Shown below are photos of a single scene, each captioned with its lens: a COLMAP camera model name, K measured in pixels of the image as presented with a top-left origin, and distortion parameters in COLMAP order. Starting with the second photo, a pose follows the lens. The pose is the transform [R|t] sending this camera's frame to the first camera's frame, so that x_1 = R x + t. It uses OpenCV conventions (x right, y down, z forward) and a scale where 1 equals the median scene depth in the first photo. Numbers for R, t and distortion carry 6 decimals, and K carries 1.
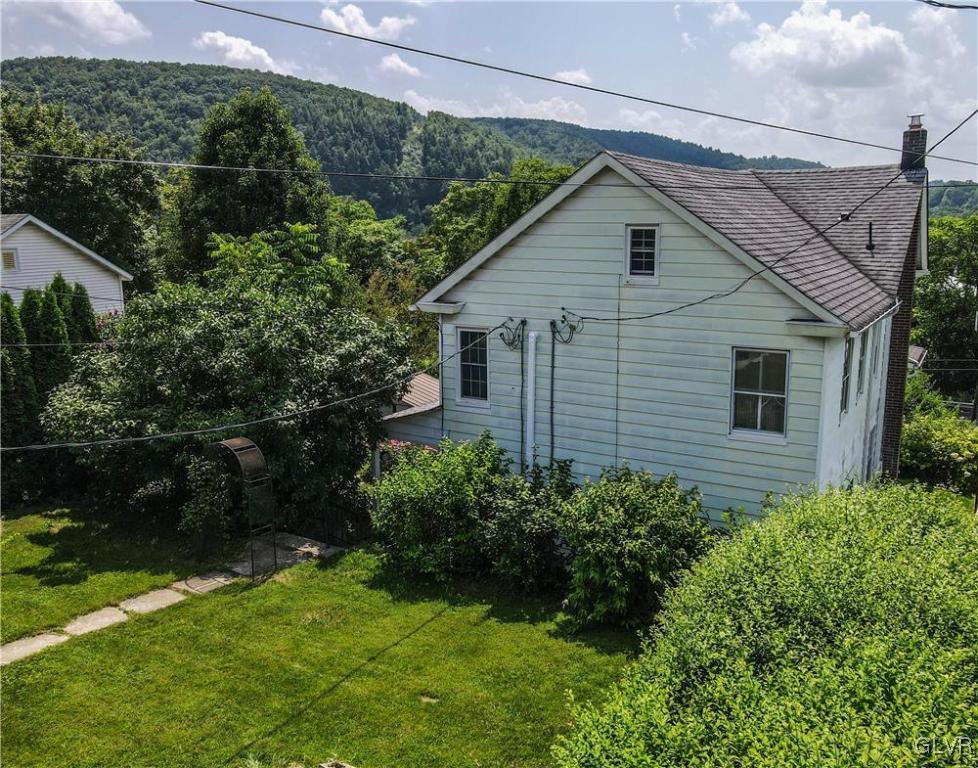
lens RADIAL K [[852.9, 0, 491.0], [0, 852.9, 373.9], [0, 0, 1]] dist [0.011813, 0.016095]
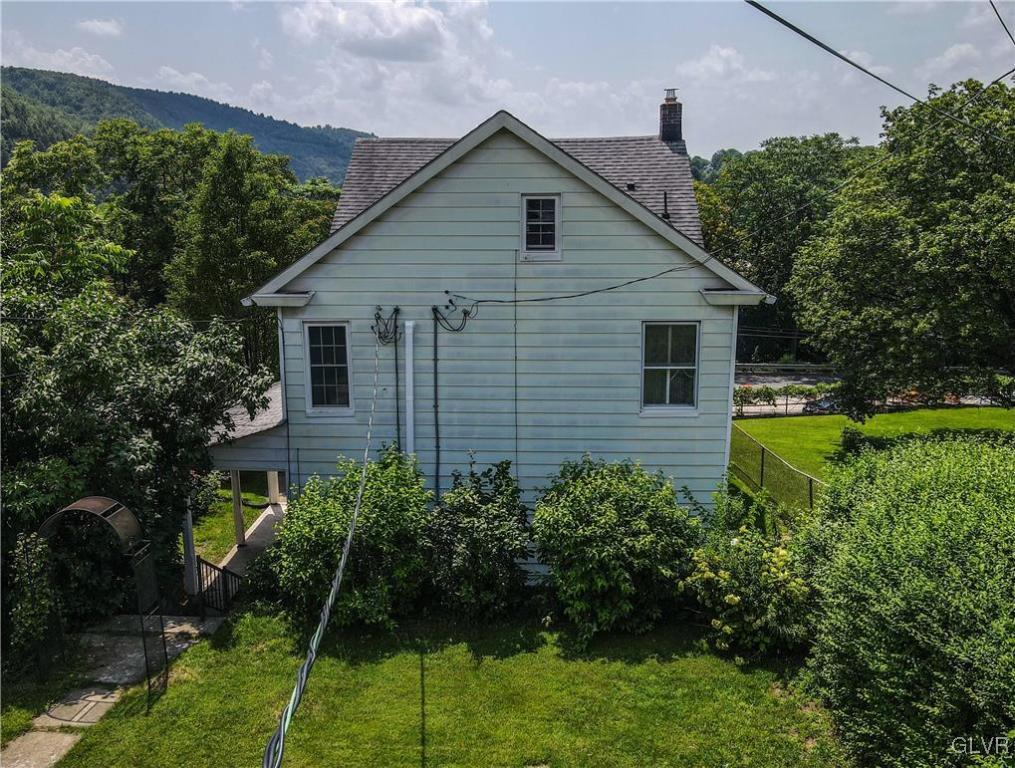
lens RADIAL K [[903.4, 0, 504.4], [0, 903.4, 389.5], [0, 0, 1]] dist [-0.001875, 0.028680]
pose [[0.878422, -0.106401, 0.465890, -0.294393], [0.089275, 0.994273, 0.058748, -0.025418], [-0.469472, -0.010014, 0.882890, 0.150852]]
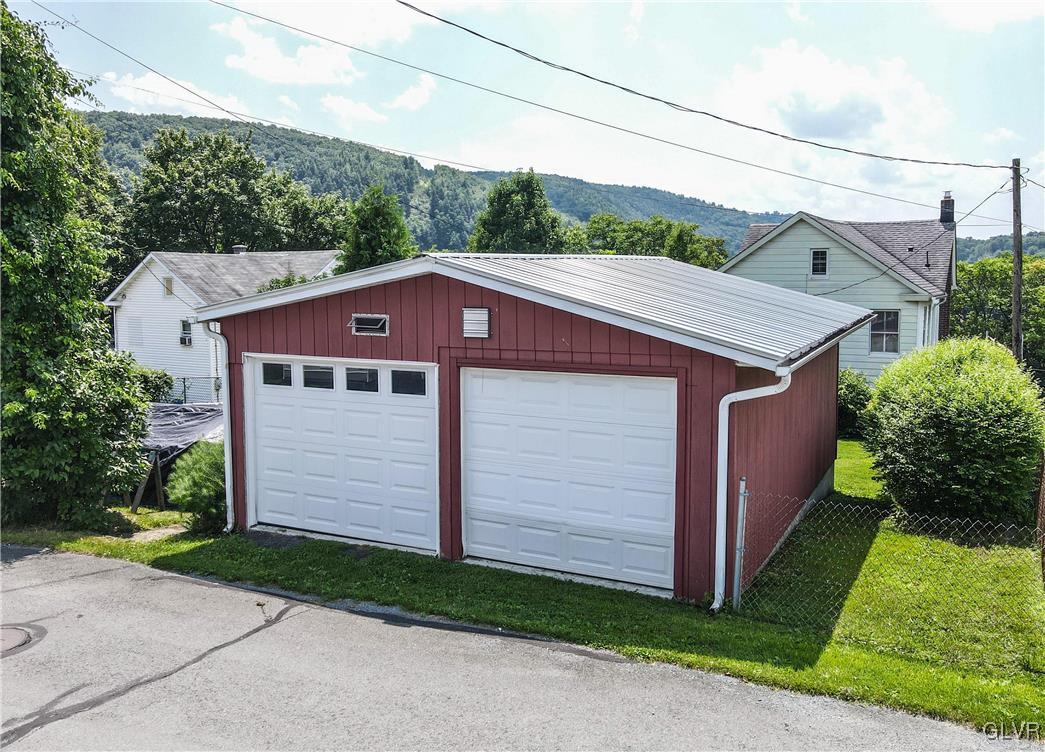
lens RADIAL K [[895.7, 0, 533.7], [0, 895.7, 352.0], [0, 0, 1]] dist [0.014186, 0.015673]
pose [[0.998728, -0.002697, 0.050346, -0.520190], [0.007341, 0.995706, -0.092280, 0.219851], [-0.049881, 0.092532, 0.994460, -0.883212]]
